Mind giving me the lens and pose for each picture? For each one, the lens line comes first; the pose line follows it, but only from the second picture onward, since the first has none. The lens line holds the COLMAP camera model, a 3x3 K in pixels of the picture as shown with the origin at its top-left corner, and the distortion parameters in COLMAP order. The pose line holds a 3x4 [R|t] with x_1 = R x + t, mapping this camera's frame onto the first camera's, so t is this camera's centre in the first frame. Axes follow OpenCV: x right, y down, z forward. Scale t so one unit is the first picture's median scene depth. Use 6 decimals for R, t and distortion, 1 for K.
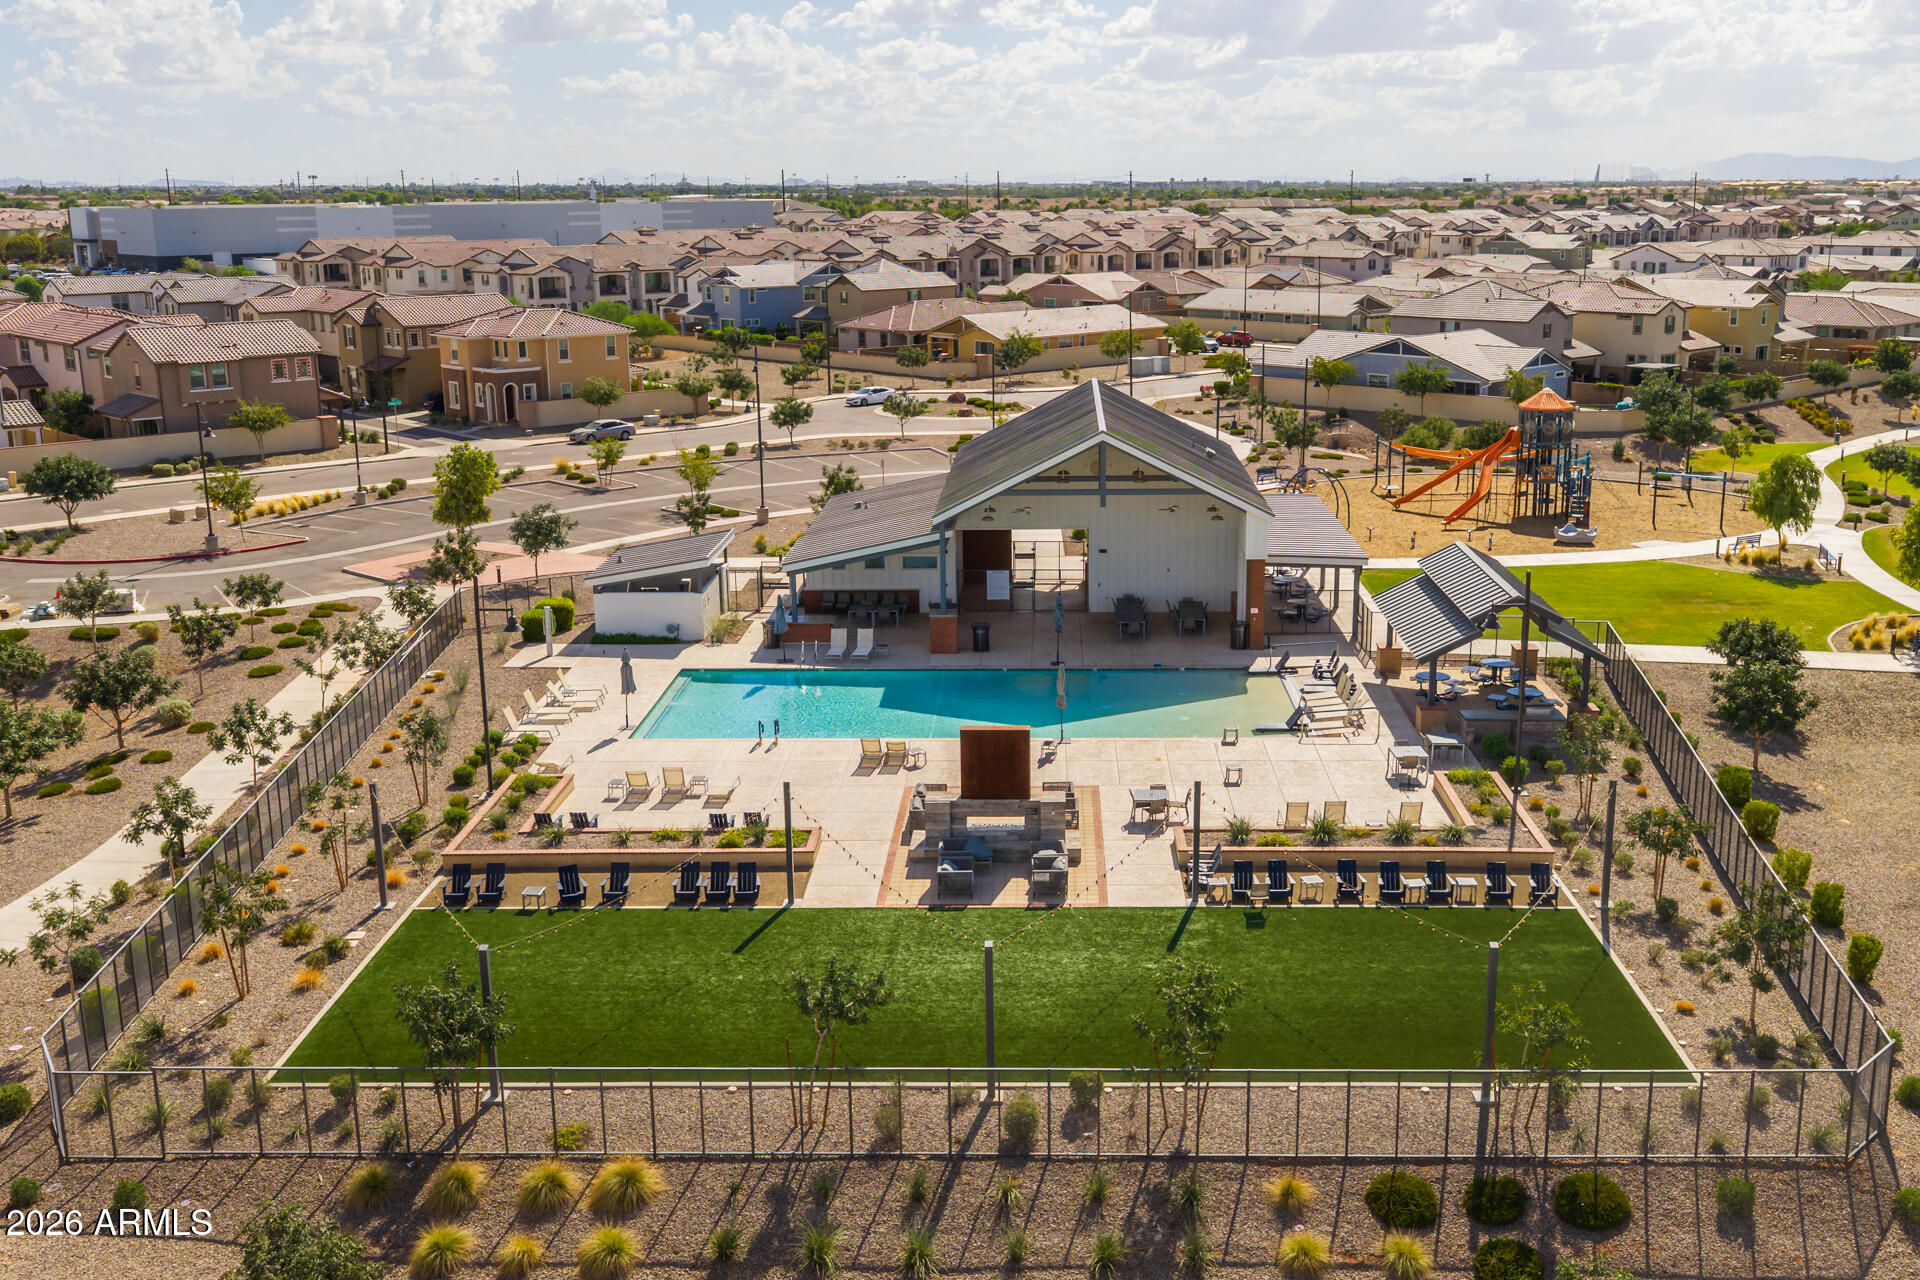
lens RADIAL K [[1836.4, 0, 960.0], [0, 1836.4, 640.0], [0, 0, 1]] dist [0.011337, -0.005670]
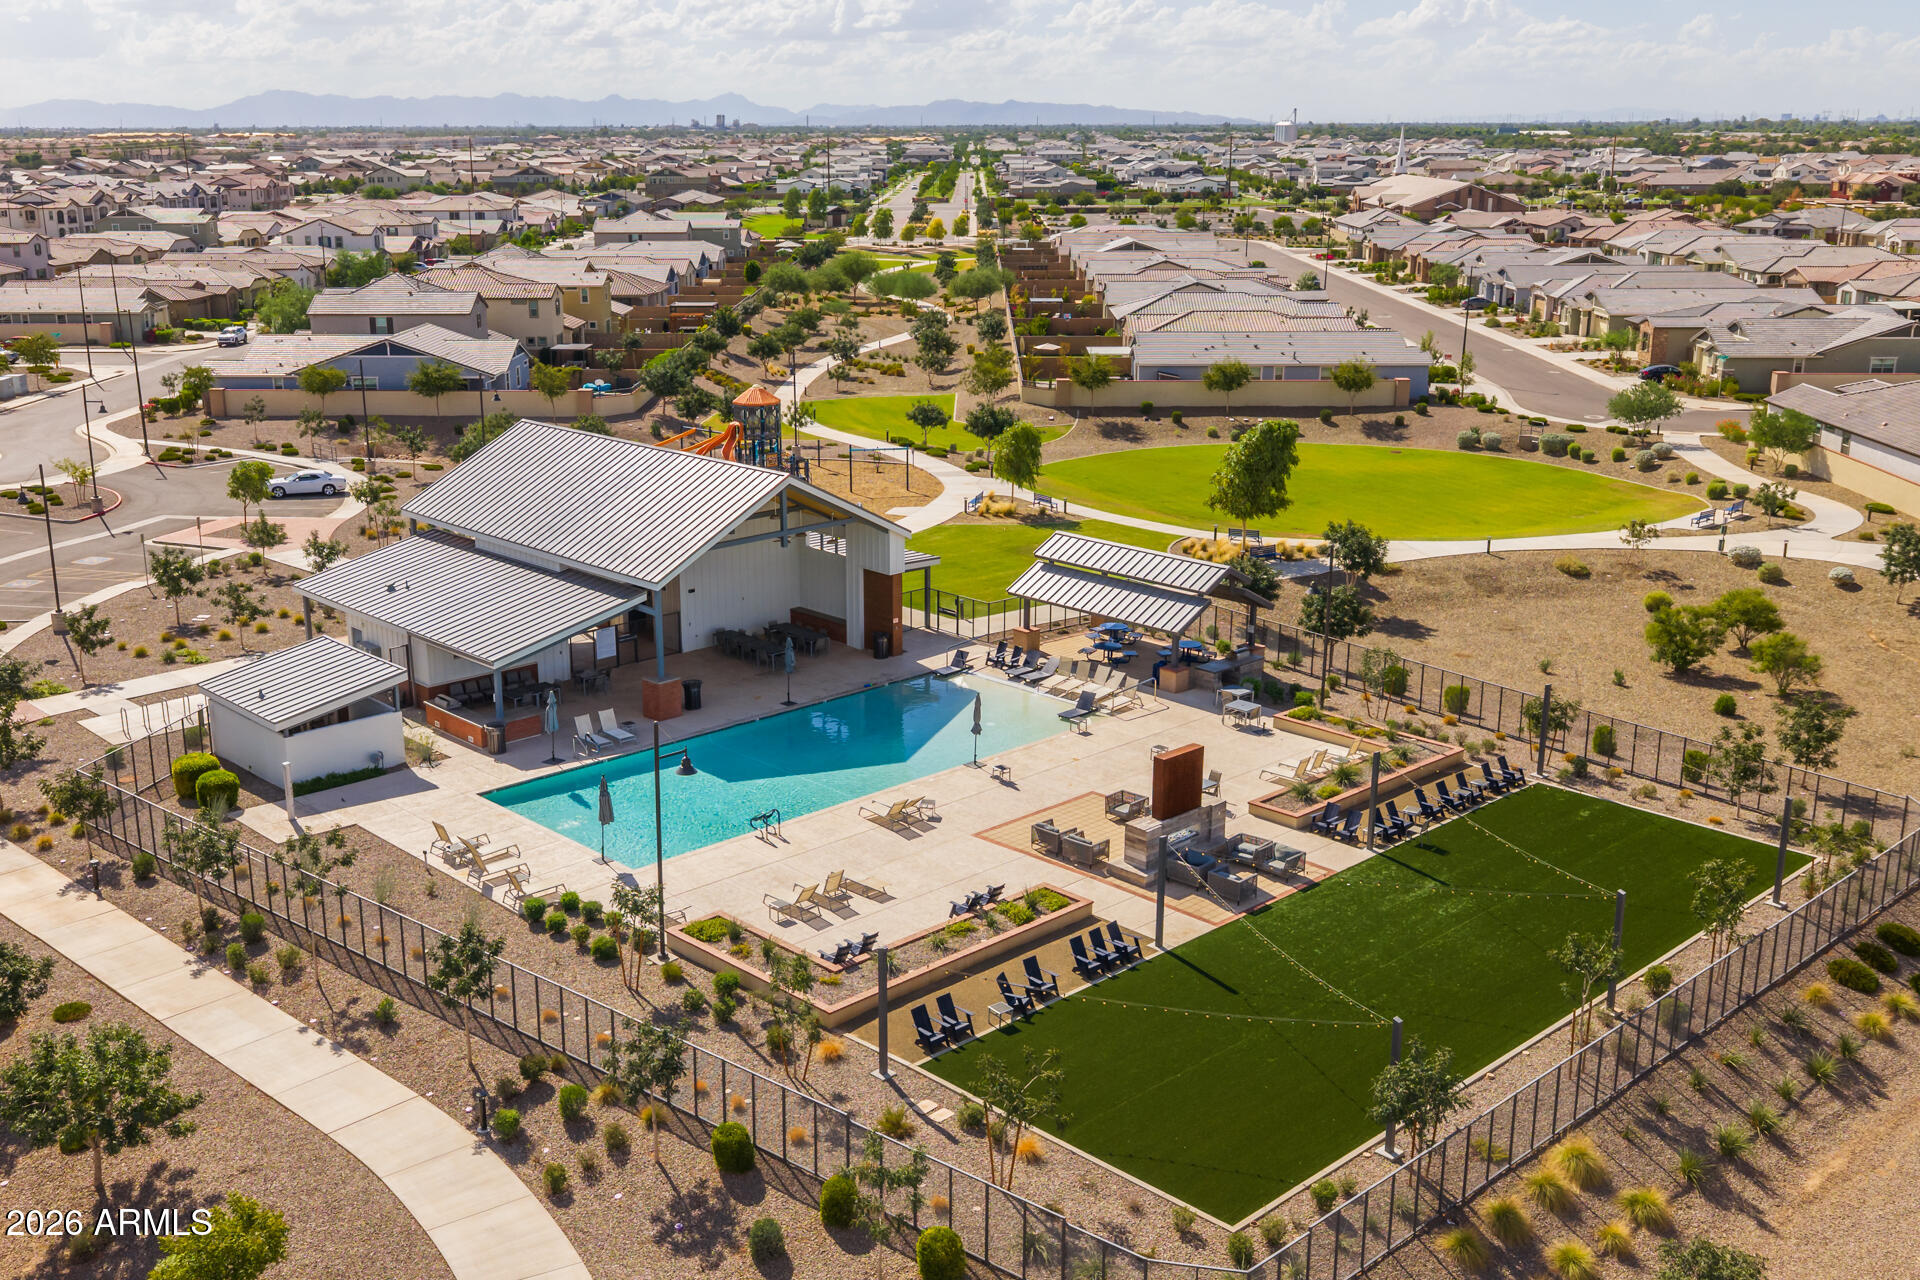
lens RADIAL K [[1836.4, 0, 960.0], [0, 1836.4, 640.0], [0, 0, 1]] dist [0.011337, -0.005670]
pose [[0.722980, -0.179924, 0.667029, -0.698190], [0.166394, 0.982420, 0.084645, -0.116644], [-0.670532, 0.049793, 0.740208, 0.217329]]
